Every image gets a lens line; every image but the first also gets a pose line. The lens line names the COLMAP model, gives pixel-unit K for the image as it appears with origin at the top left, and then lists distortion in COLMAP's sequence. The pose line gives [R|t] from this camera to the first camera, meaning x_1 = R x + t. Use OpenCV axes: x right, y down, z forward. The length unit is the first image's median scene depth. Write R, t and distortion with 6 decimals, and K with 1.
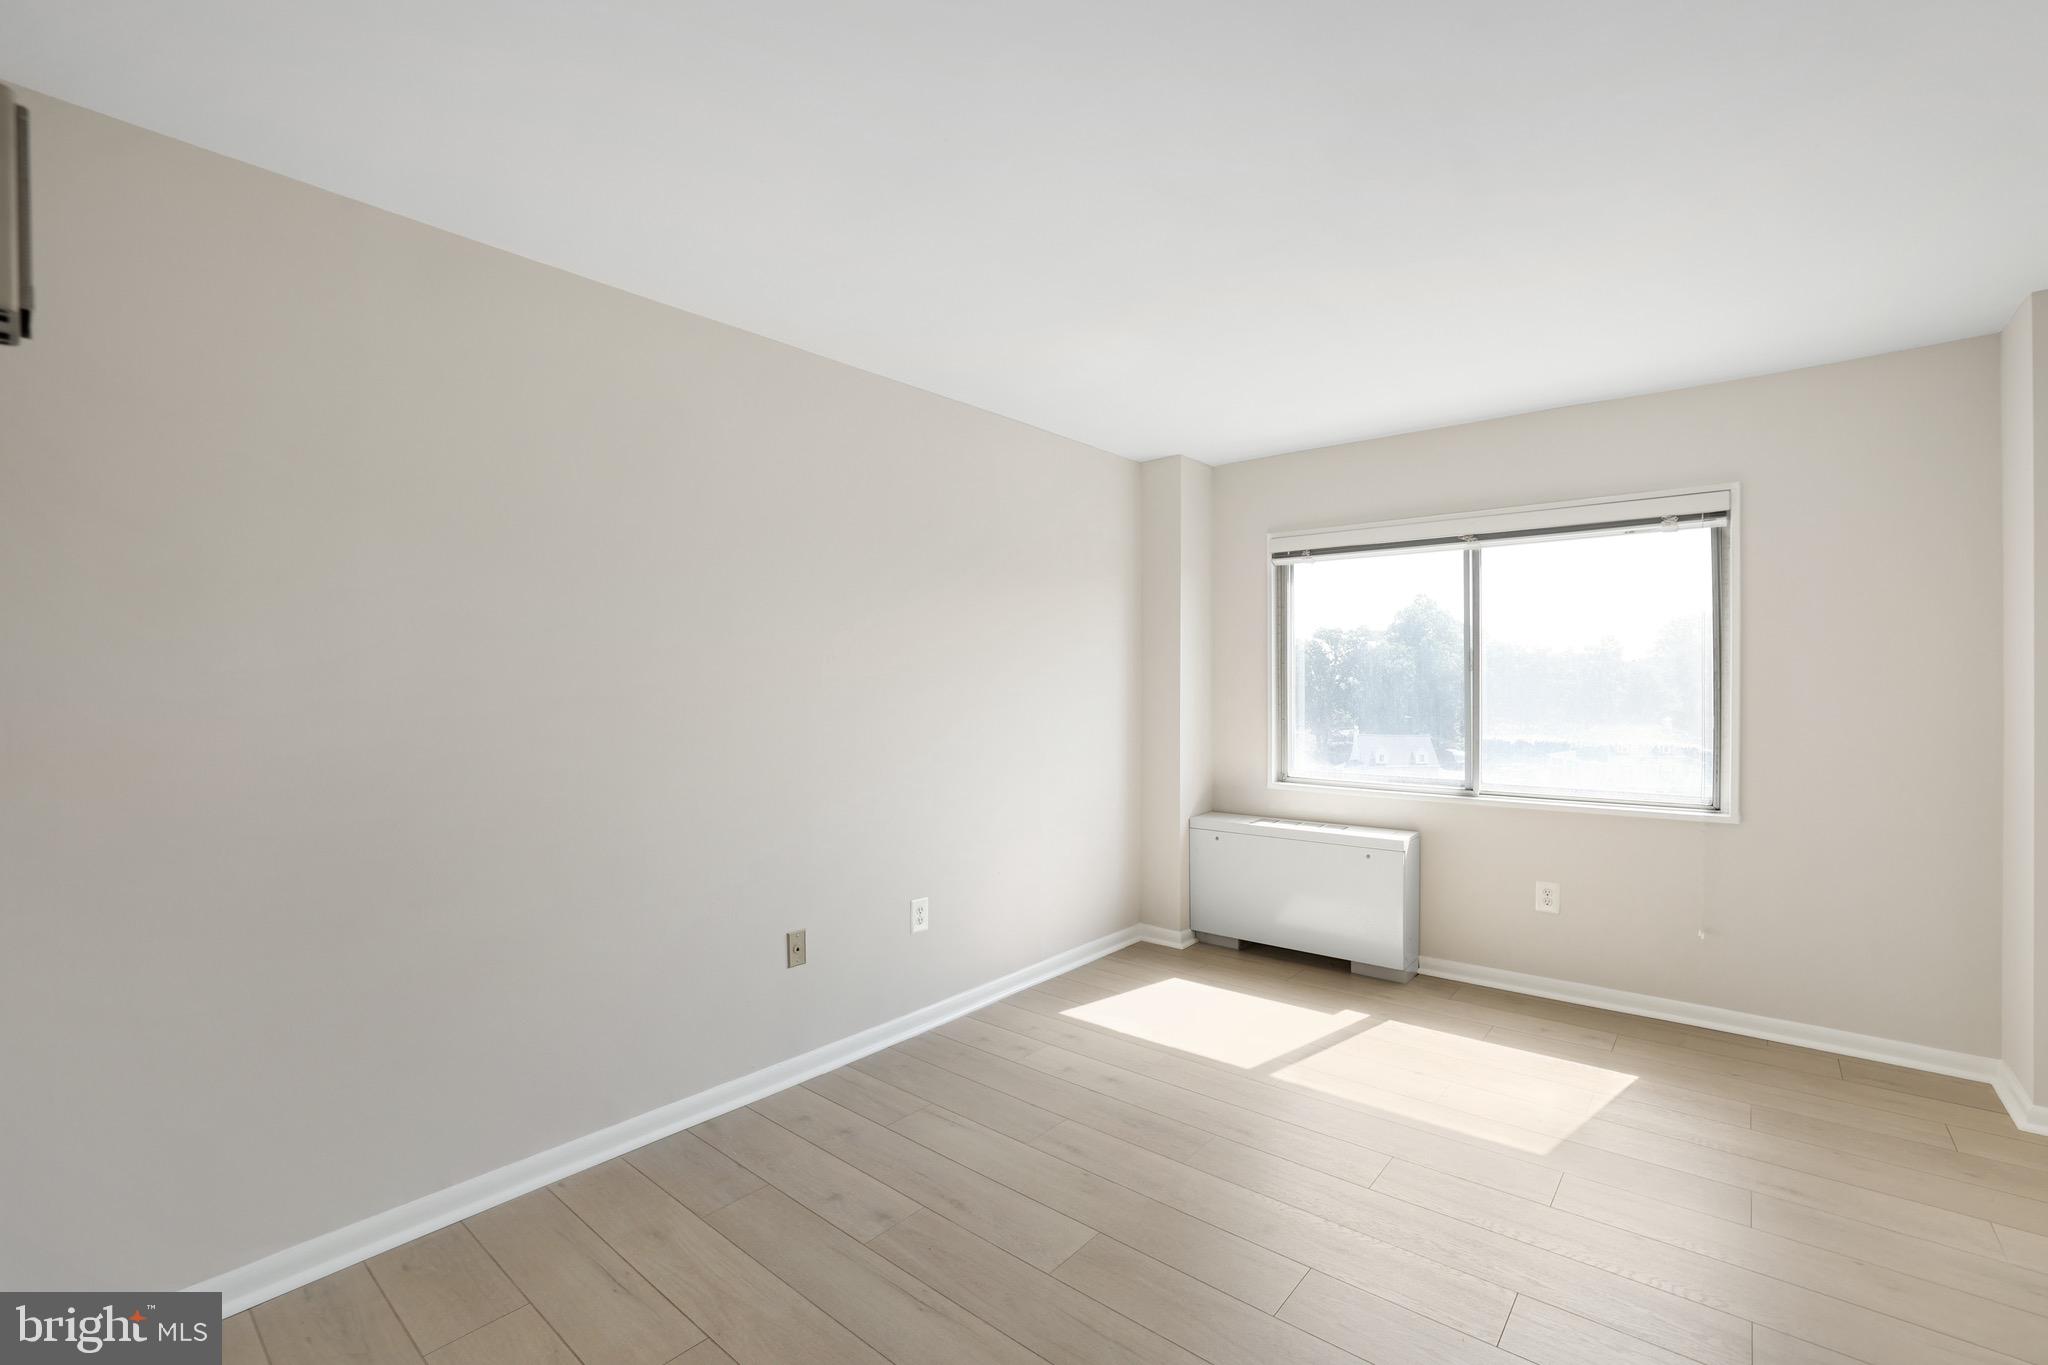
lens RADIAL K [[887.9, 0, 1034.8], [0, 887.9, 682.3], [0, 0, 1]] dist [-0.002146, 0.000020]
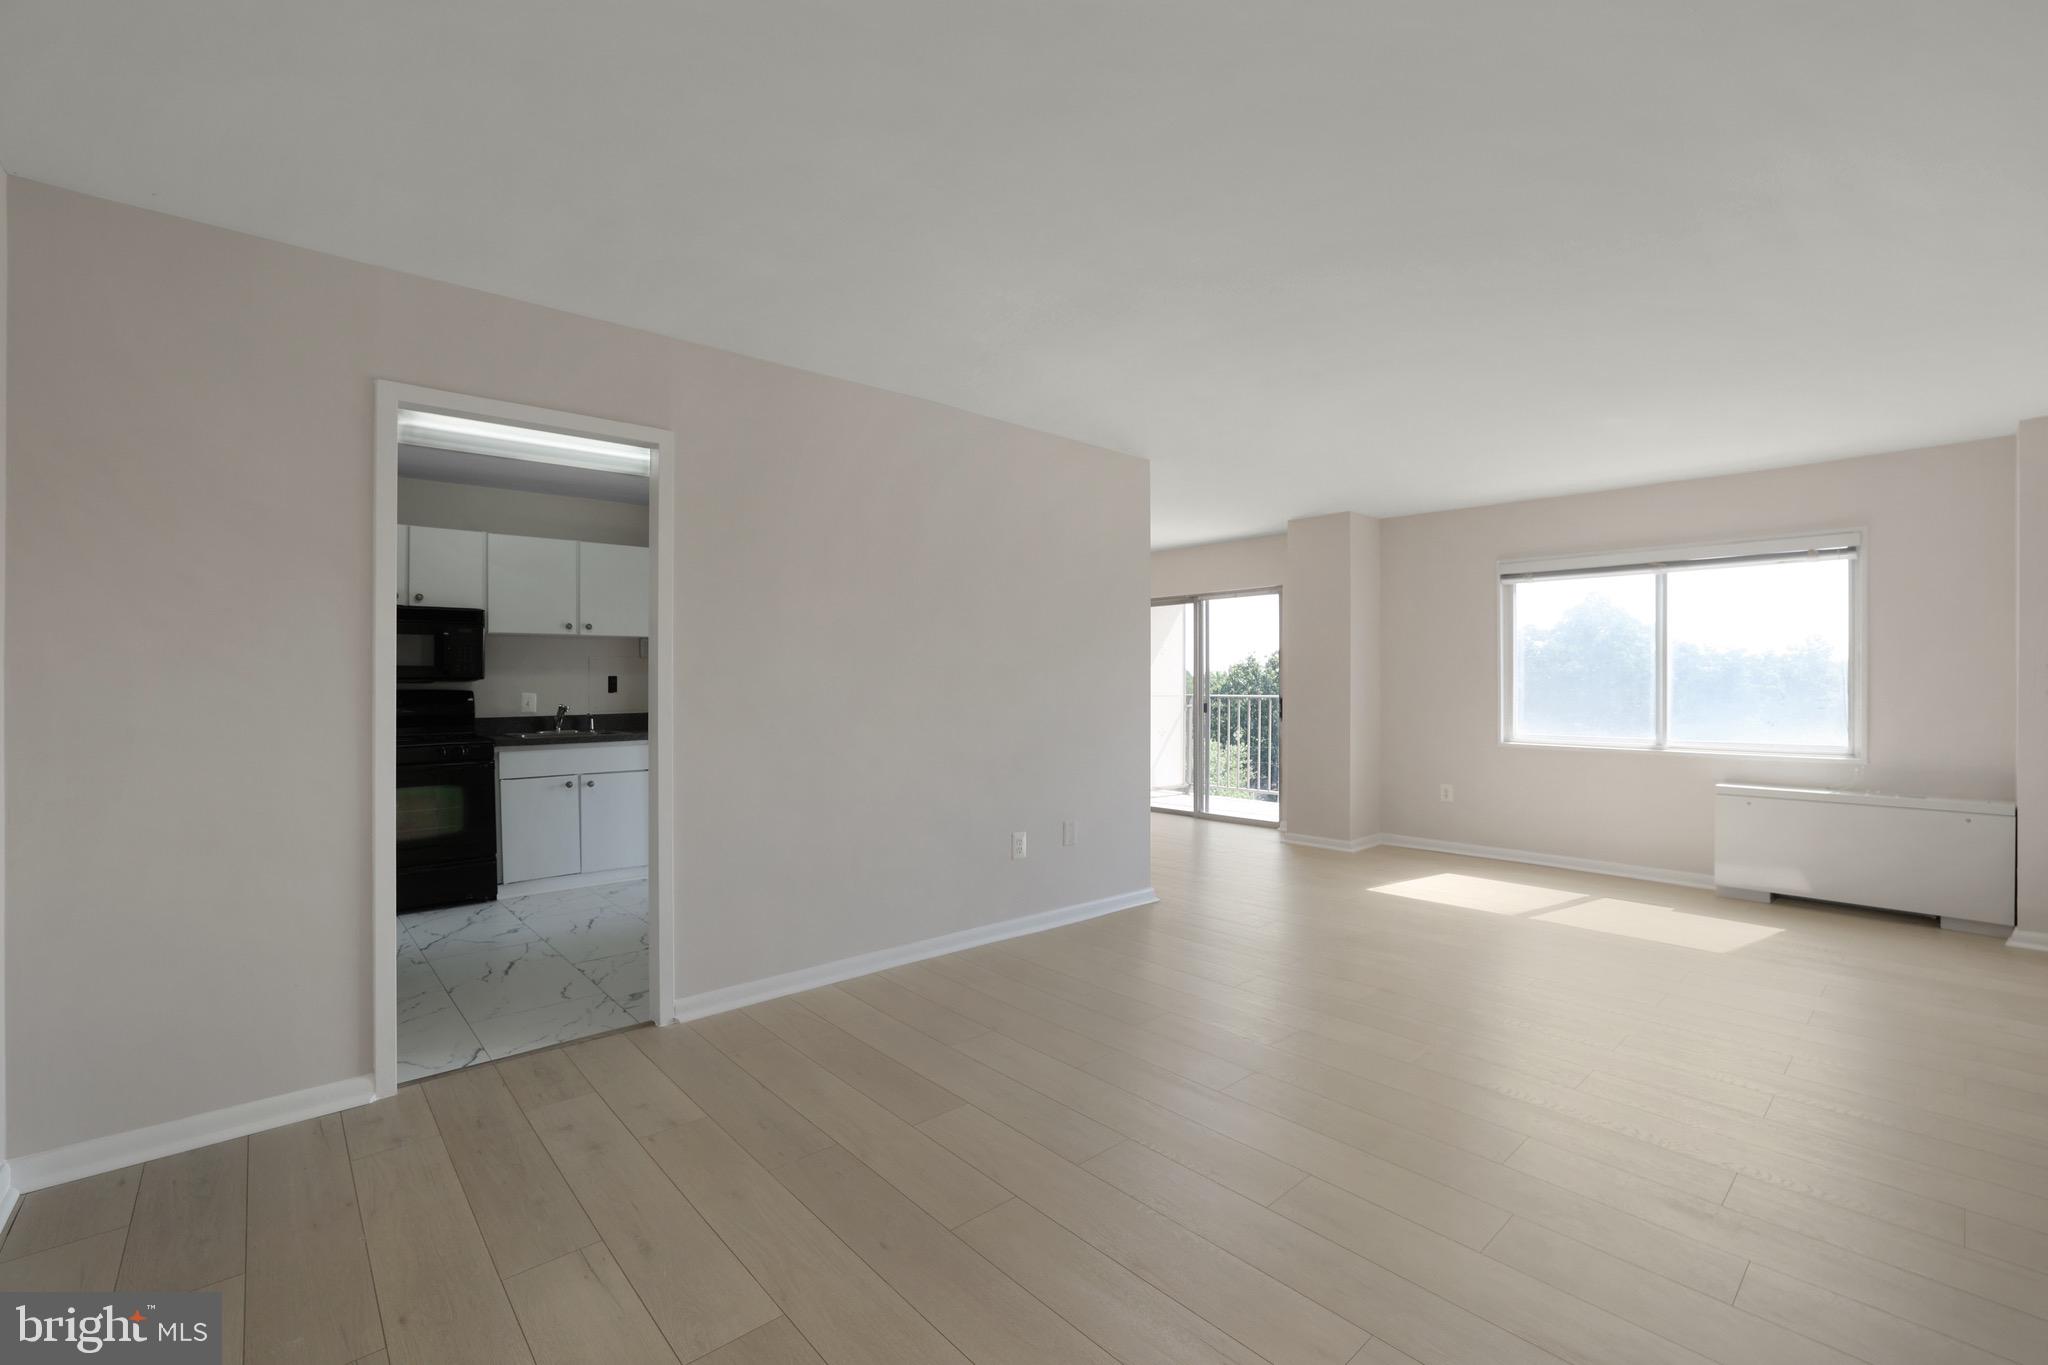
lens RADIAL K [[887.9, 0, 1034.8], [0, 887.9, 682.3], [0, 0, 1]] dist [-0.002146, 0.000020]
pose [[0.988618, 0.002459, -0.150429, -0.257414], [-0.002896, 0.999992, -0.002682, 0.026212], [0.150421, 0.003087, 0.988617, -0.501710]]
